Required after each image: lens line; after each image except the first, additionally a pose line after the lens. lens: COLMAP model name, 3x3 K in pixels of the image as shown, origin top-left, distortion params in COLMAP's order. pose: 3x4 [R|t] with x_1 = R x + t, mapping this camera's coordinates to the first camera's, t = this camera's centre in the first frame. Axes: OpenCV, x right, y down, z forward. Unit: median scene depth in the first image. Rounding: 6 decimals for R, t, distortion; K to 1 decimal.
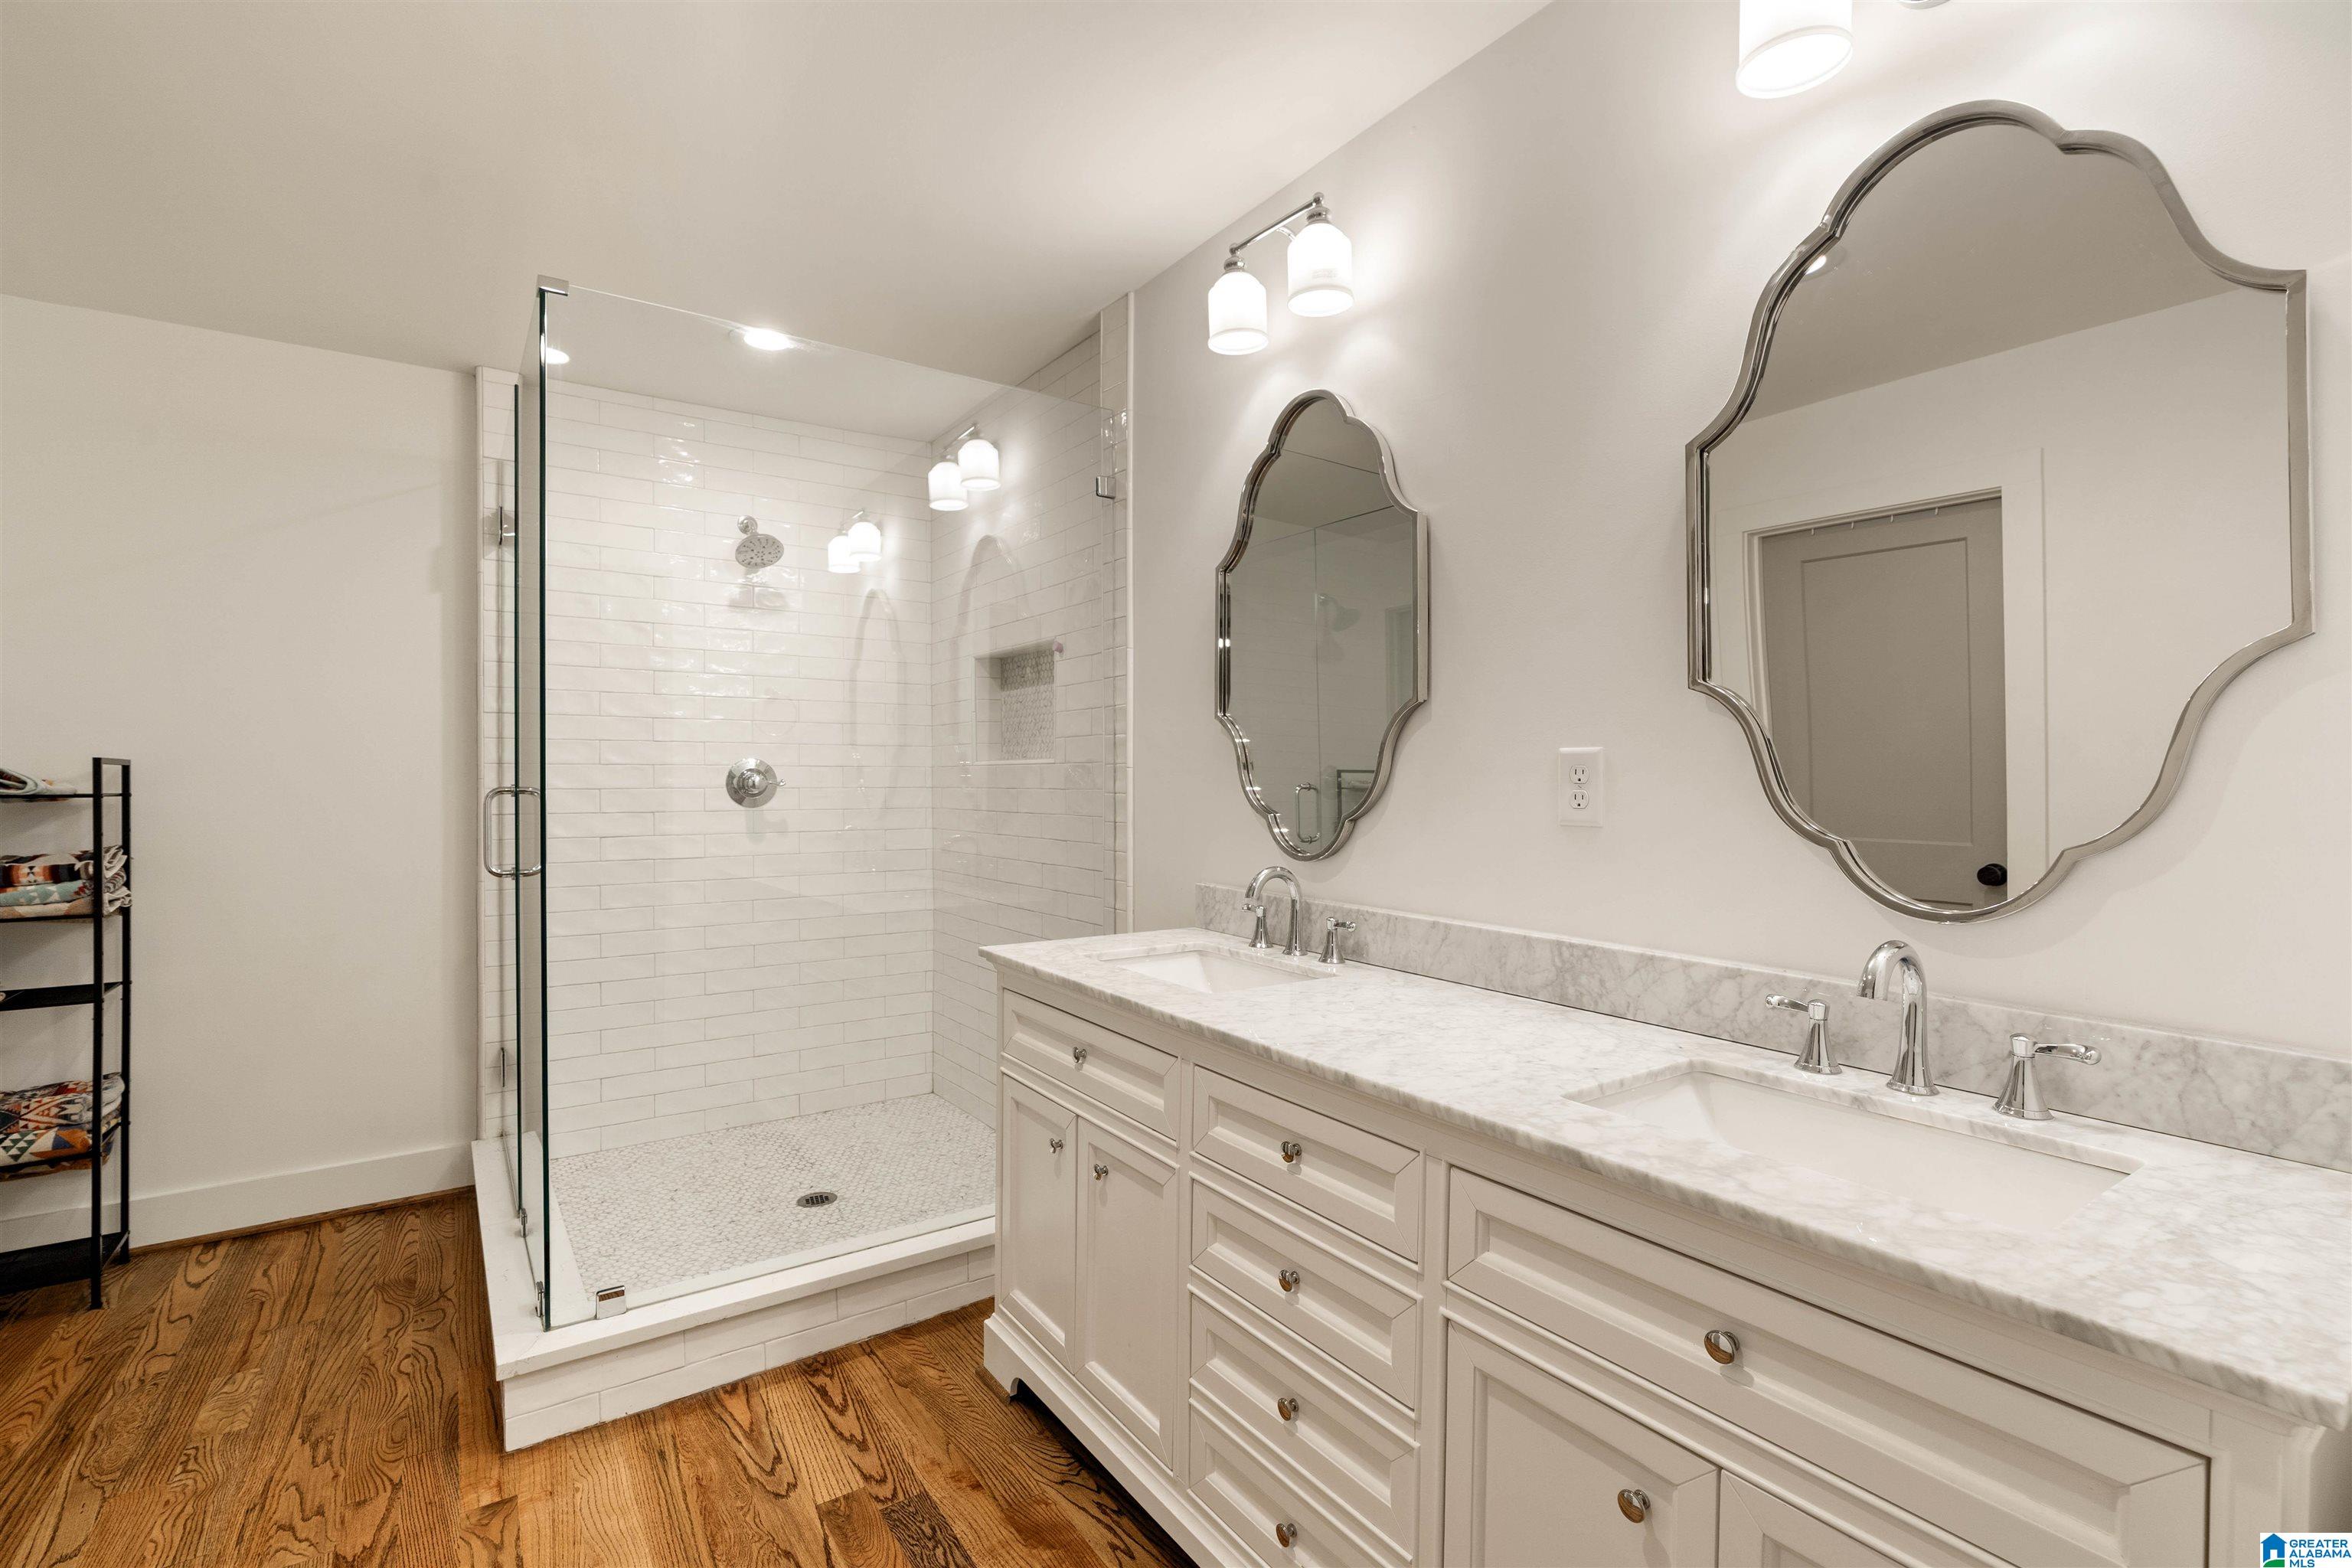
lens RADIAL K [[1058.6, 0, 1168.8], [0, 1058.6, 787.9], [0, 0, 1]] dist [-0.003615, 0.000187]
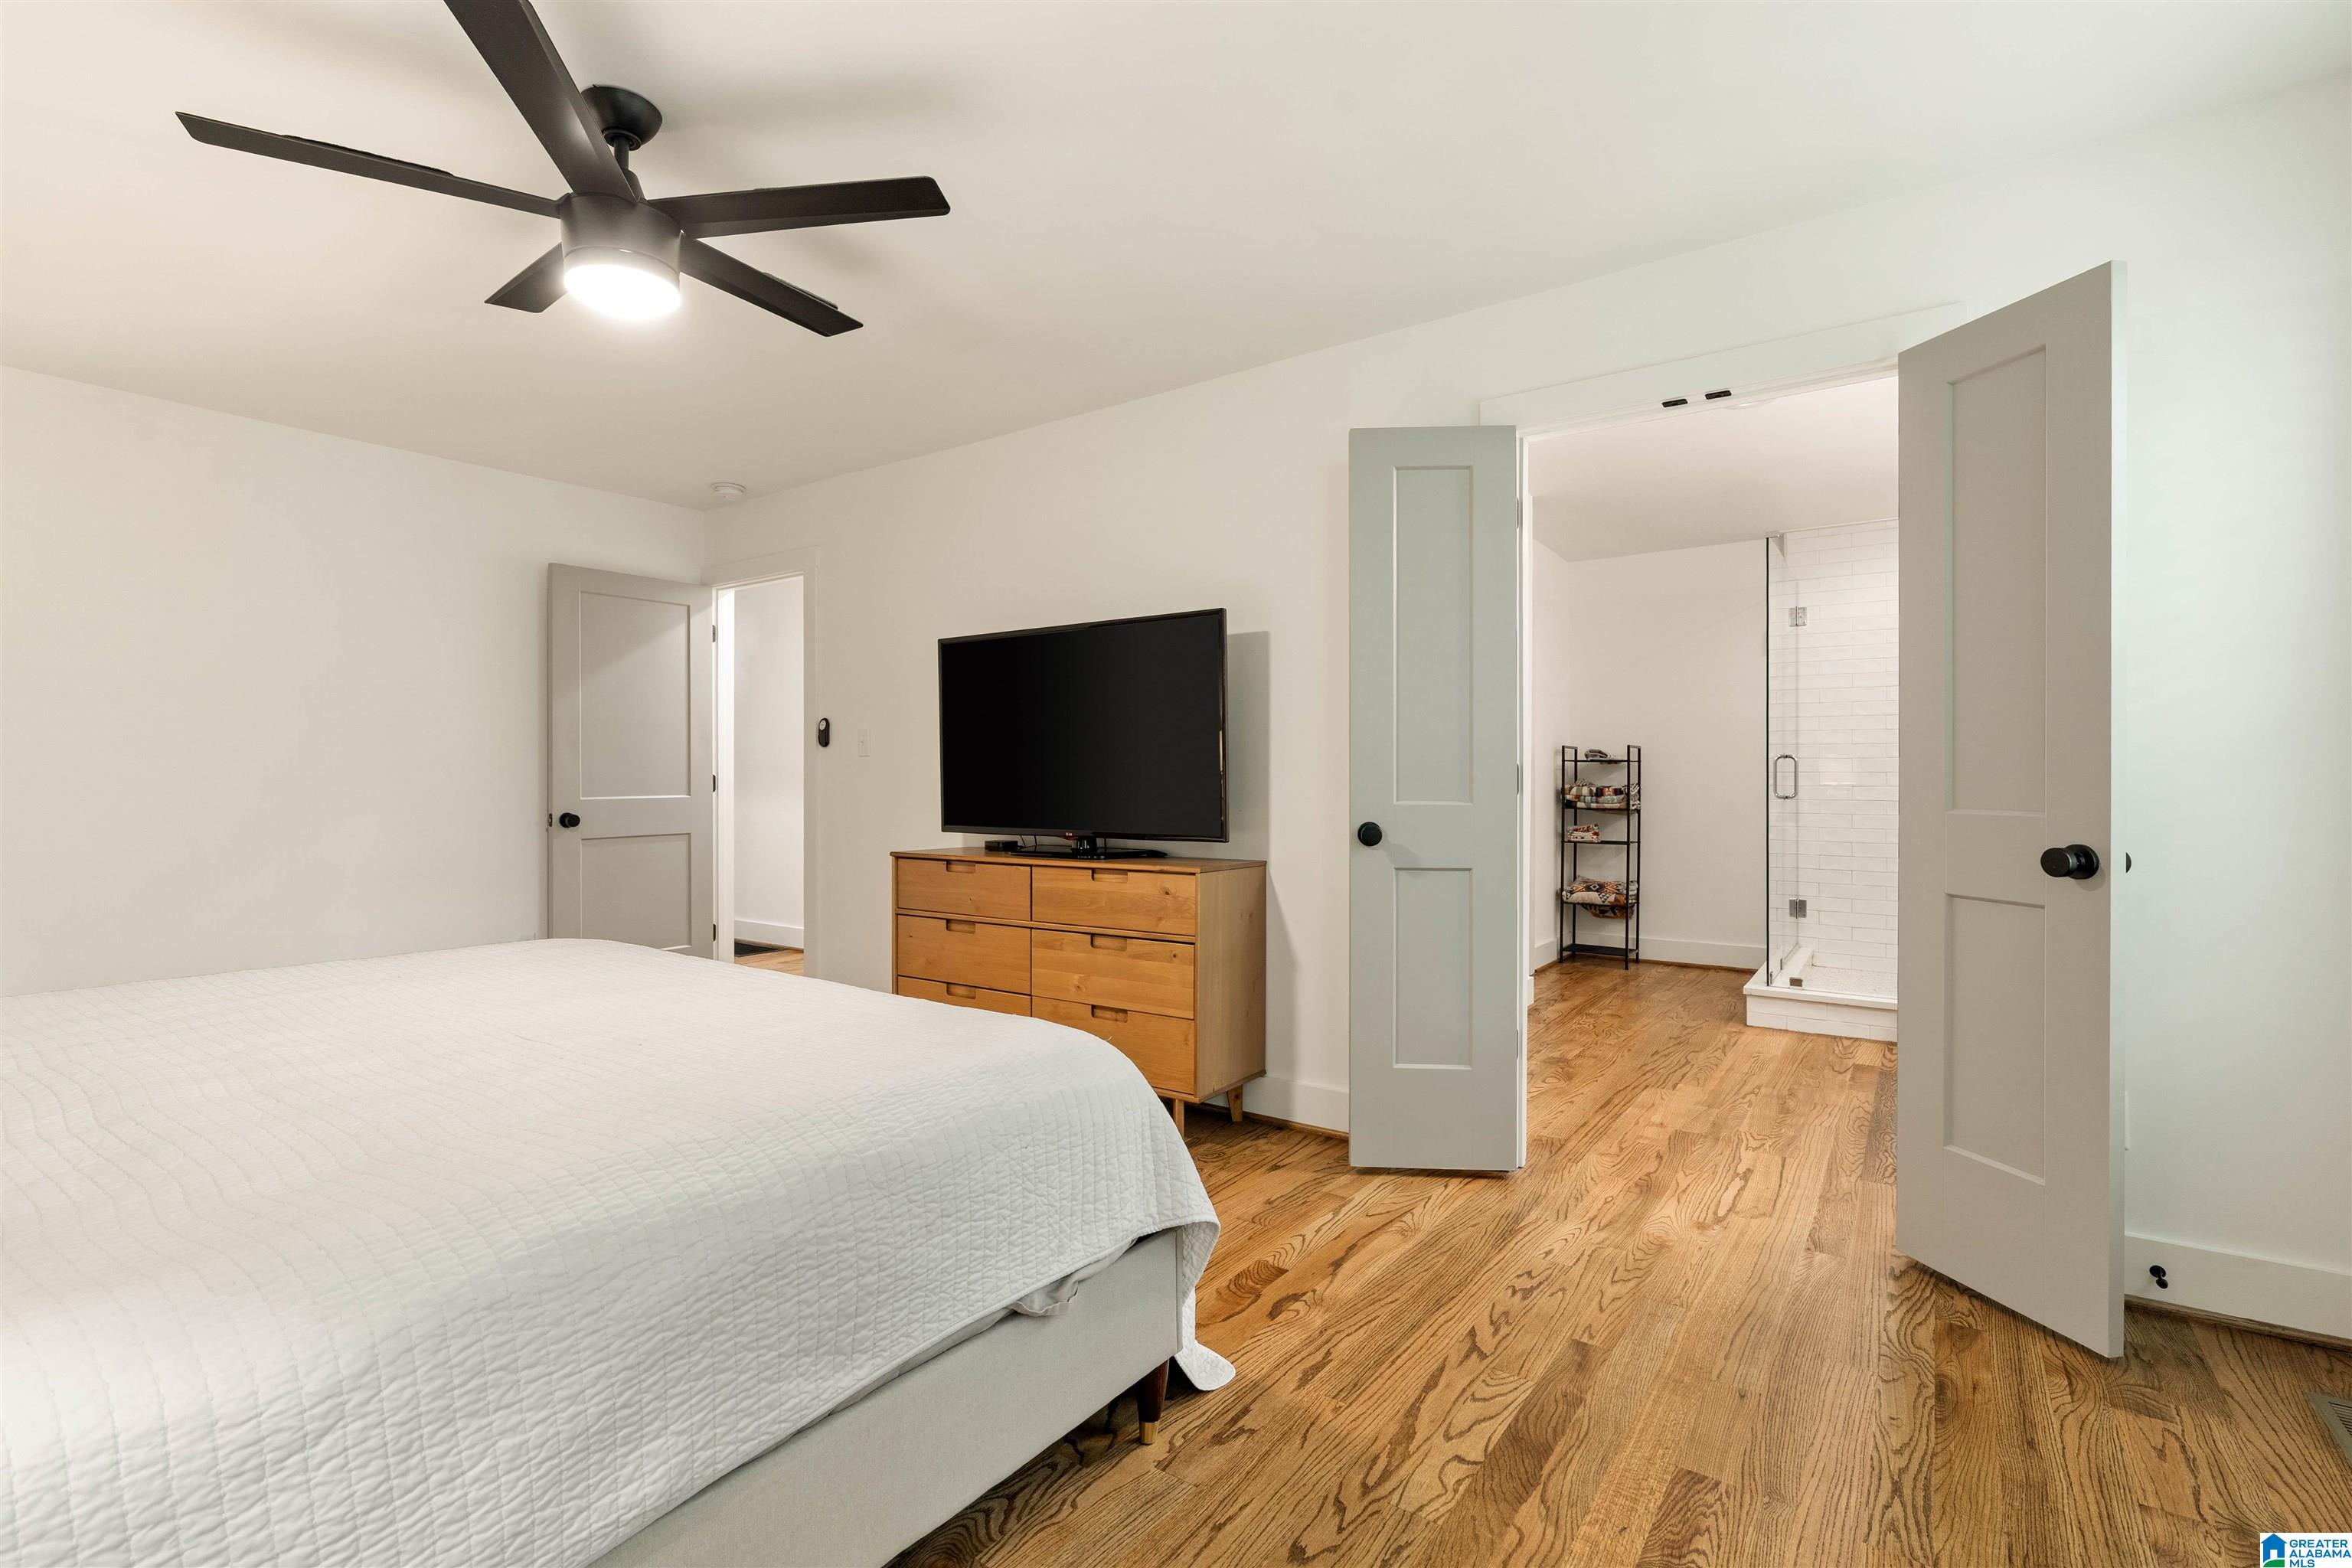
lens RADIAL K [[1066.6, 0, 1176.0], [0, 1066.6, 784.0], [0, 0, 1]] dist [-0.000349, 0.000213]
pose [[0.366557, 0.035630, -0.929713, 0.807476], [0.009811, 0.999063, 0.042155, -0.048089], [0.930344, -0.024574, 0.365864, -0.792590]]
